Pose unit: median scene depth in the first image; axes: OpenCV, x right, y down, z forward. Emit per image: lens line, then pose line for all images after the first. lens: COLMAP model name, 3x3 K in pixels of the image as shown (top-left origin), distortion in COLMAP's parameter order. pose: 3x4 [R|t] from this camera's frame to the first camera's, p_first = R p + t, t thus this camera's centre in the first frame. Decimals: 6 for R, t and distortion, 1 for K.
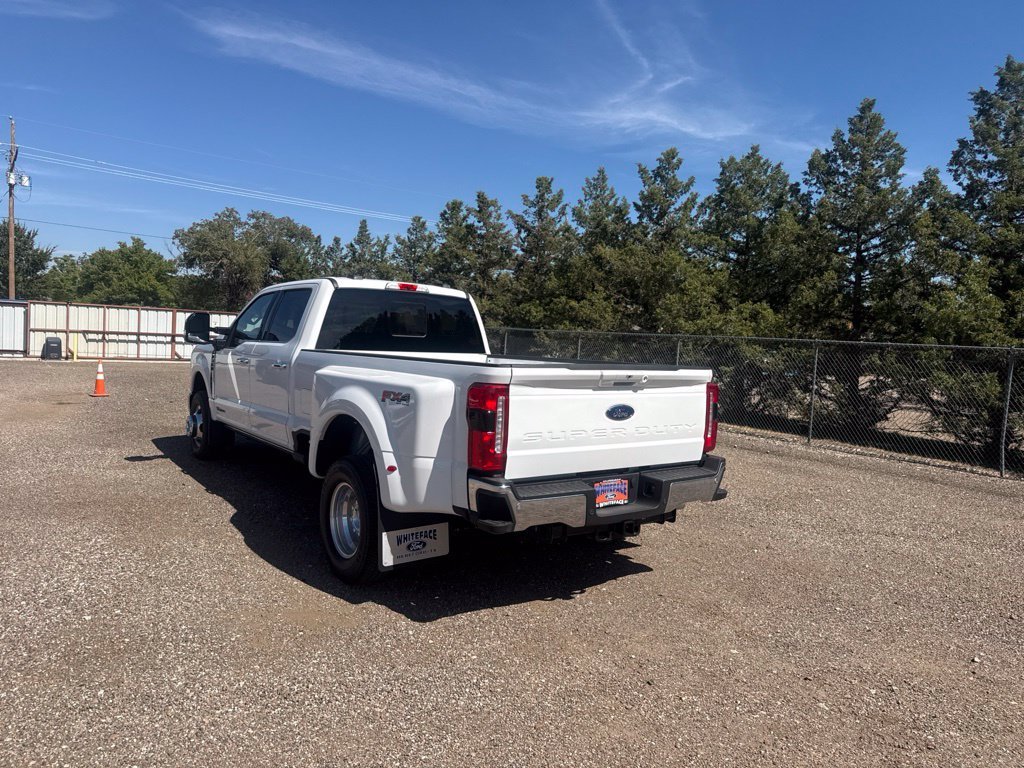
lens RADIAL K [[710.9, 0, 512.0], [0, 710.9, 384.0], [0, 0, 1]] dist [0.073654, -0.080471]
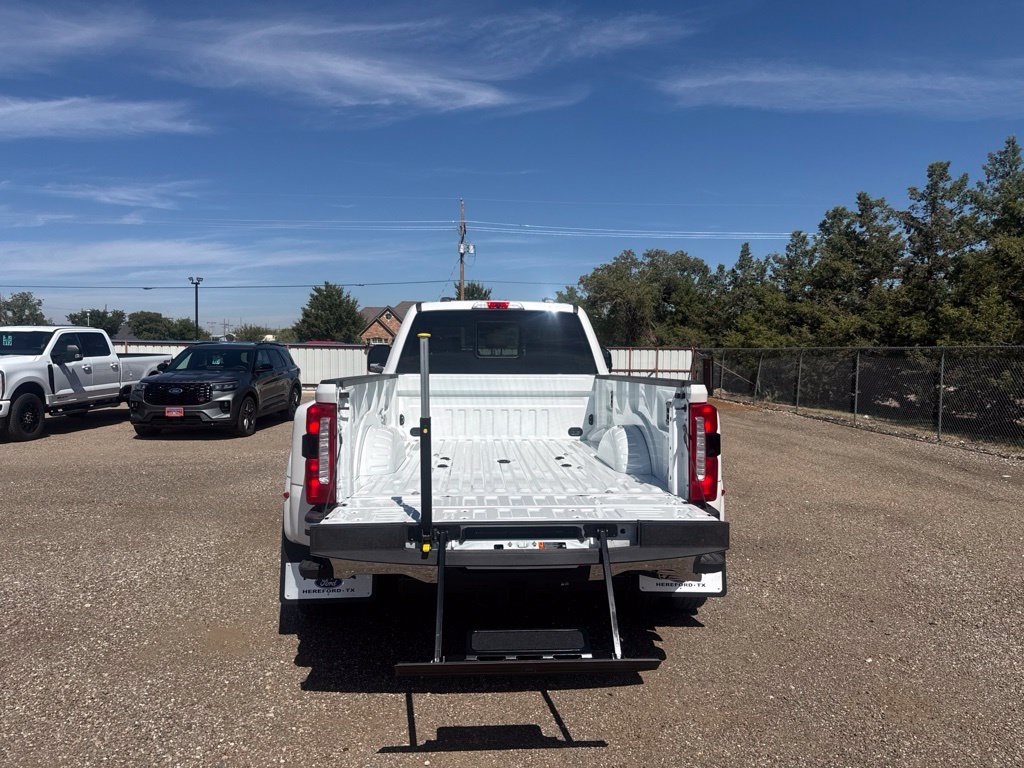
lens RADIAL K [[720.0, 0, 516.4], [0, 720.0, 379.0], [0, 0, 1]] dist [0.031426, -0.041511]
pose [[0.834826, -0.025737, -0.549912, 0.106401], [-0.002821, 0.998693, -0.051023, 0.002372], [0.550507, 0.044147, 0.833663, 0.062938]]
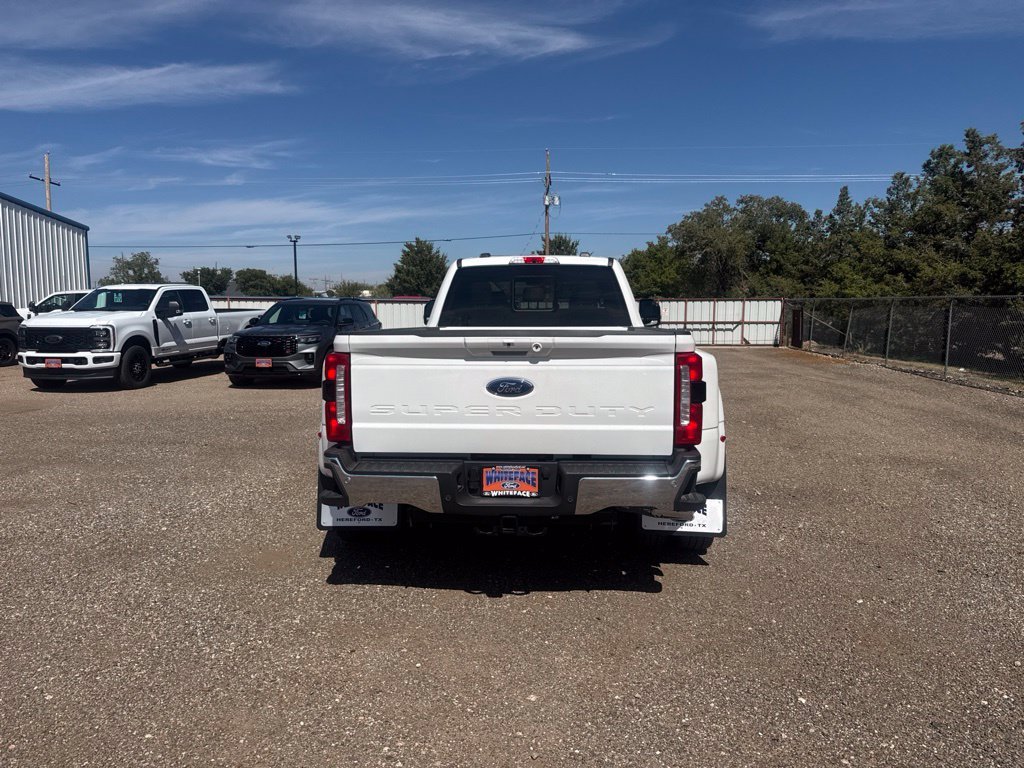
lens RADIAL K [[714.5, 0, 518.8], [0, 714.5, 385.2], [0, 0, 1]] dist [0.072179, -0.111191]
pose [[0.759881, 0.019371, -0.649774, 0.129254], [-0.005620, 0.999714, 0.023230, 0.003287], [0.650038, -0.014000, 0.759772, 0.066428]]
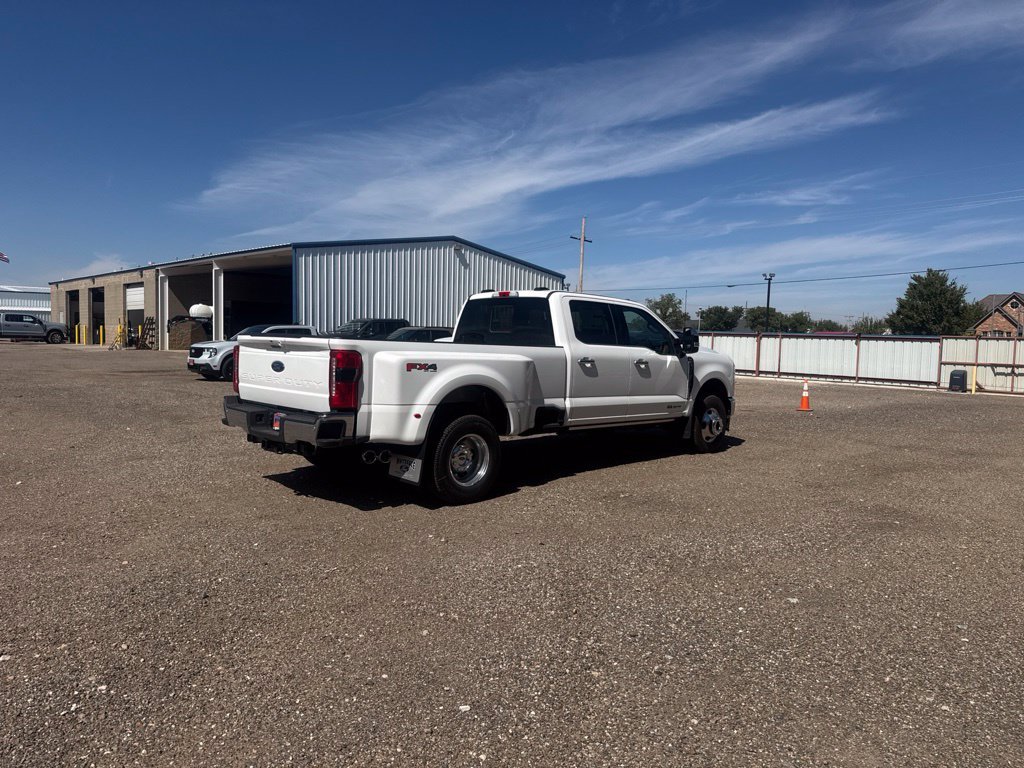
lens RADIAL K [[714.5, 0, 518.8], [0, 714.5, 385.2], [0, 0, 1]] dist [0.072179, -0.111191]
pose [[0.136280, 0.017316, -0.990519, 0.309387], [-0.085249, 0.996343, 0.005689, 0.005047], [0.986996, 0.083666, 0.137258, 0.235096]]
